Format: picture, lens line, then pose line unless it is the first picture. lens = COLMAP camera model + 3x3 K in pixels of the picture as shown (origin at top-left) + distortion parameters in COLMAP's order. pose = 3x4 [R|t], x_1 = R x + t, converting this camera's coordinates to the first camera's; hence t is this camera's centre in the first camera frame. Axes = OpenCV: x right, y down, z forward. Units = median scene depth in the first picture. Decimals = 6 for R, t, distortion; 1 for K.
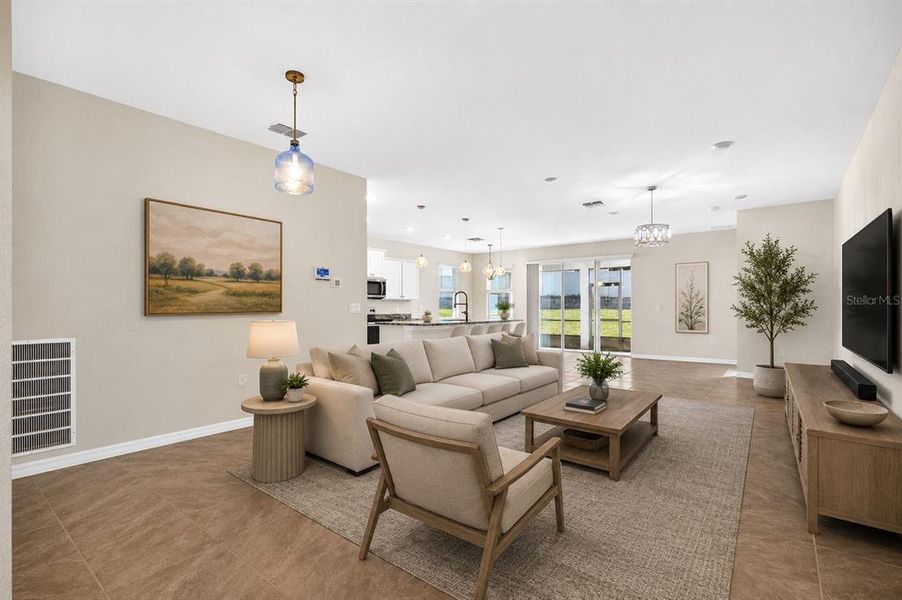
lens RADIAL K [[411.4, 0, 451.3], [0, 411.4, 301.5], [0, 0, 1]] dist [-0.000471, -0.000242]
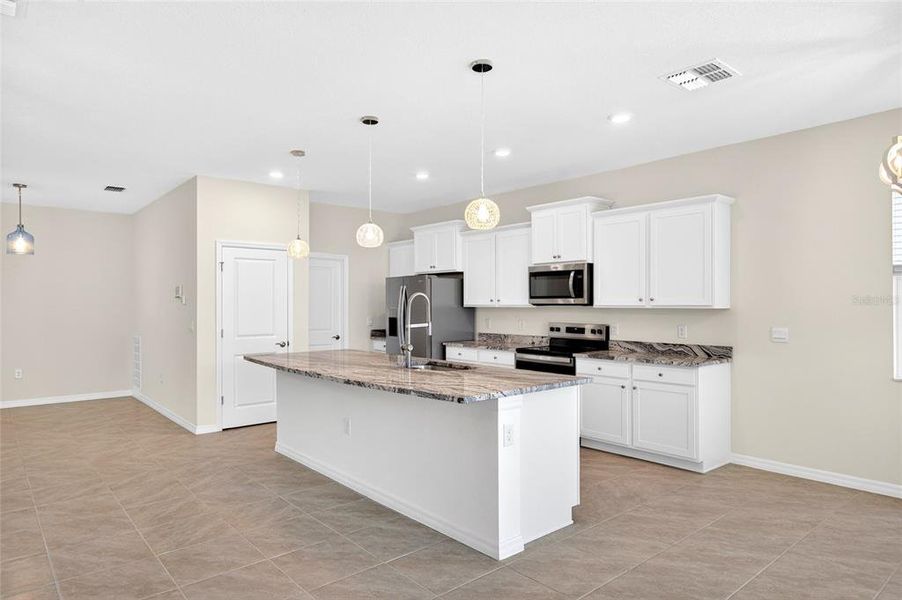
lens RADIAL K [[553.3, 0, 451.0], [0, 553.3, 300.0], [0, 0, 1]] dist [-0.002031, -0.001549]
pose [[-0.198448, -0.003008, -0.980107, 0.463601], [0.015801, 0.999856, -0.006268, -0.012268], [0.979984, -0.016730, -0.198372, 0.983820]]
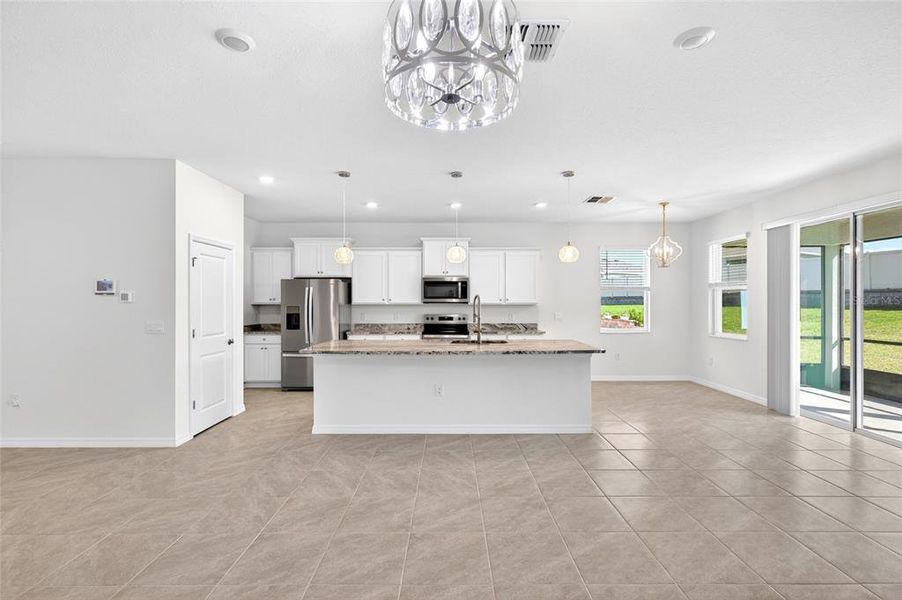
lens RADIAL K [[411.4, 0, 451.3], [0, 411.4, 301.5], [0, 0, 1]] dist [-0.000471, -0.000242]
pose [[0.617365, 0.002794, -0.786672, 0.409240], [0.010486, 0.999876, 0.011781, -0.019667], [0.786607, -0.015522, 0.617259, 0.516032]]
